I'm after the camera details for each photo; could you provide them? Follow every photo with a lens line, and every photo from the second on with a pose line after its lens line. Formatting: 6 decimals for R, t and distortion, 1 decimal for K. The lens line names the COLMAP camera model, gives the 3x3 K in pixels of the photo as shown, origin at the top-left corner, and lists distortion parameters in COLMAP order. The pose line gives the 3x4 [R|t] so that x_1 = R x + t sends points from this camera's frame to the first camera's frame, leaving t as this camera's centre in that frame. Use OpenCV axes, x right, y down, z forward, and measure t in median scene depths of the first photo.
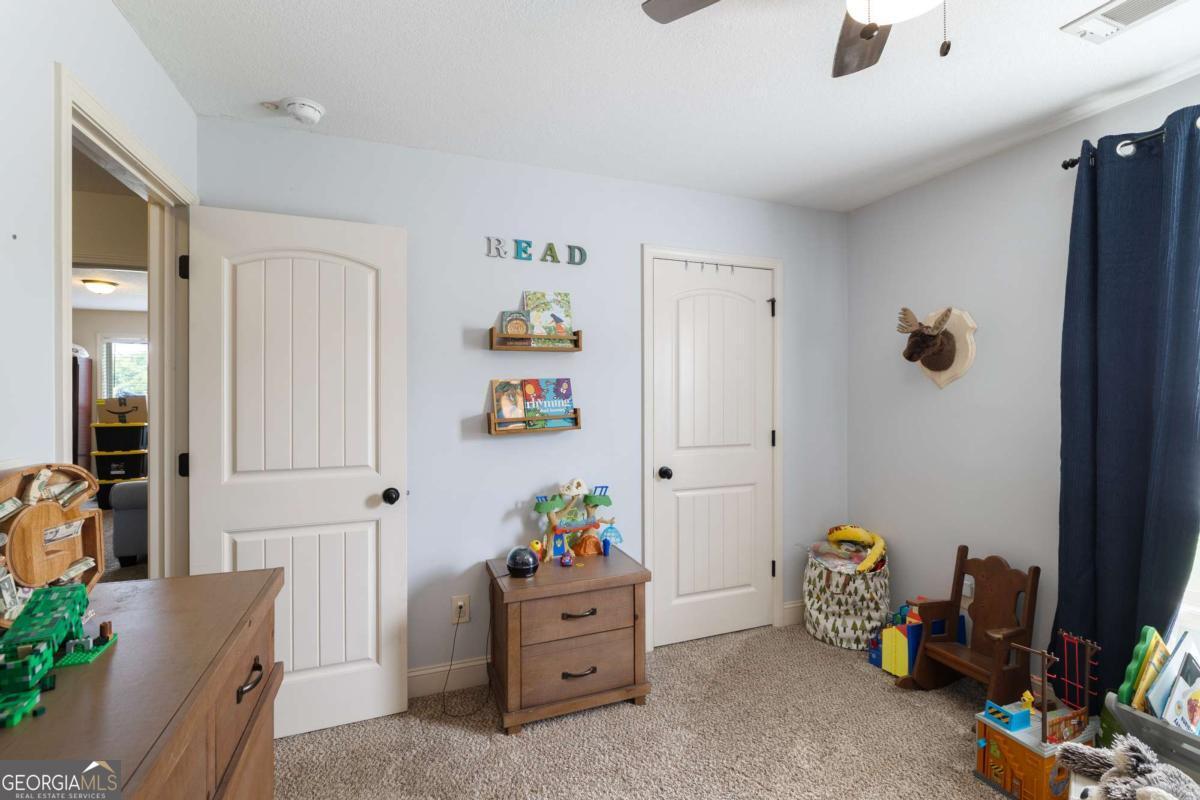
lens RADIAL K [[541.9, 0, 603.1], [0, 541.9, 395.2], [0, 0, 1]] dist [0.000457, 0.000268]
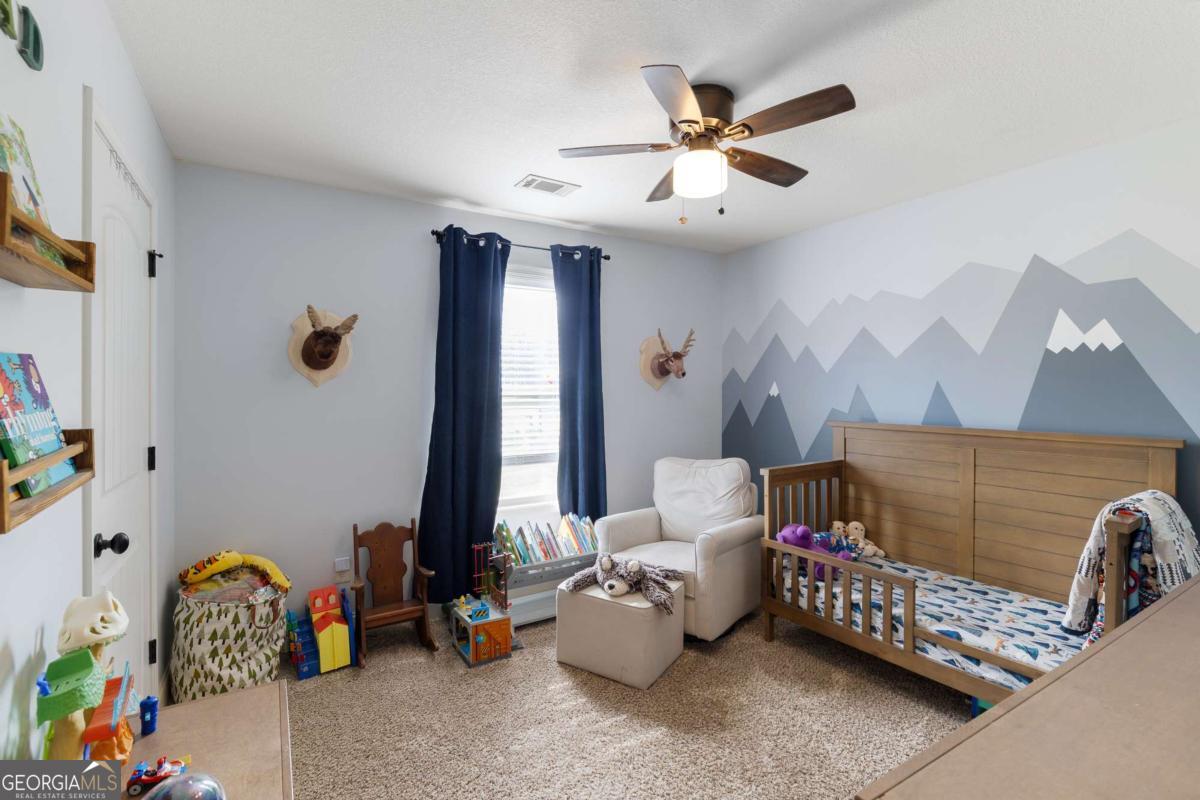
lens RADIAL K [[541.9, 0, 601.2], [0, 541.9, 393.4], [0, 0, 1]] dist [0.000457, 0.000268]
pose [[-0.188703, -0.008794, 0.981995, -0.488358], [0.004853, 0.999939, 0.009887, -0.006063], [-0.982022, 0.006632, -0.188649, 0.626974]]
